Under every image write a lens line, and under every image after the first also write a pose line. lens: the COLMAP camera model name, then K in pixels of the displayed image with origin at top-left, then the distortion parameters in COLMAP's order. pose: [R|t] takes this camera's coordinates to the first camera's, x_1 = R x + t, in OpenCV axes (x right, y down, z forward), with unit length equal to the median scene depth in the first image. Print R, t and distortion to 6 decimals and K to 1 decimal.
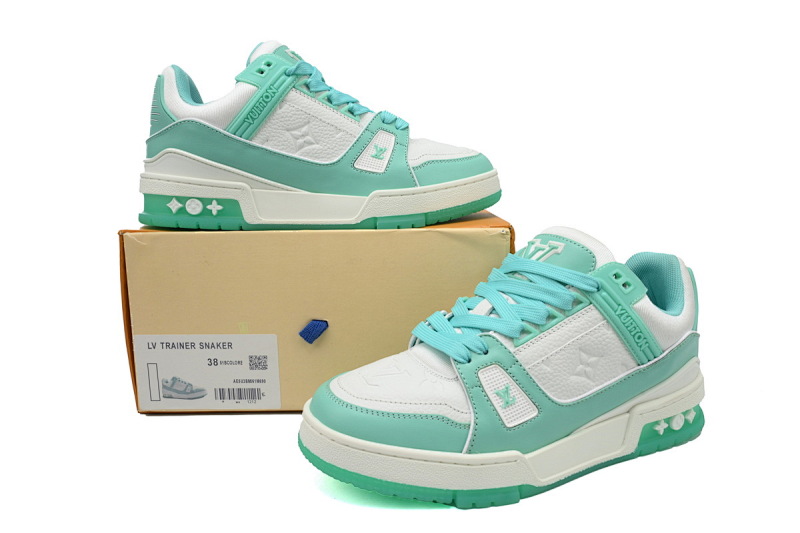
lens RADIAL K [[625.4, 0, 400.0], [0, 625.4, 266.5], [0, 0, 1]] dist [-0.002642, -0.000401]
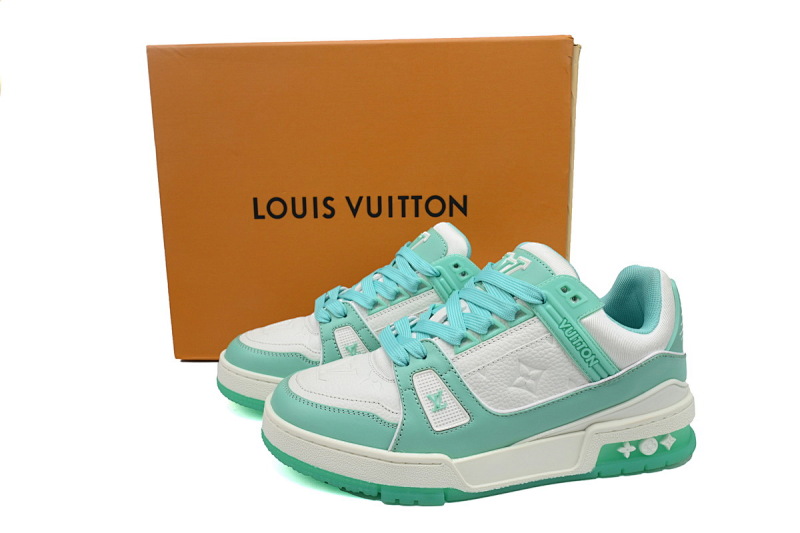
lens RADIAL K [[625.4, 0, 400.0], [0, 625.4, 266.5], [0, 0, 1]] dist [-0.002642, -0.000401]
pose [[0.959450, 0.026250, -0.280653, 0.385726], [-0.028809, 0.999572, -0.004993, -0.007767], [0.280402, 0.012876, 0.959796, -0.013860]]
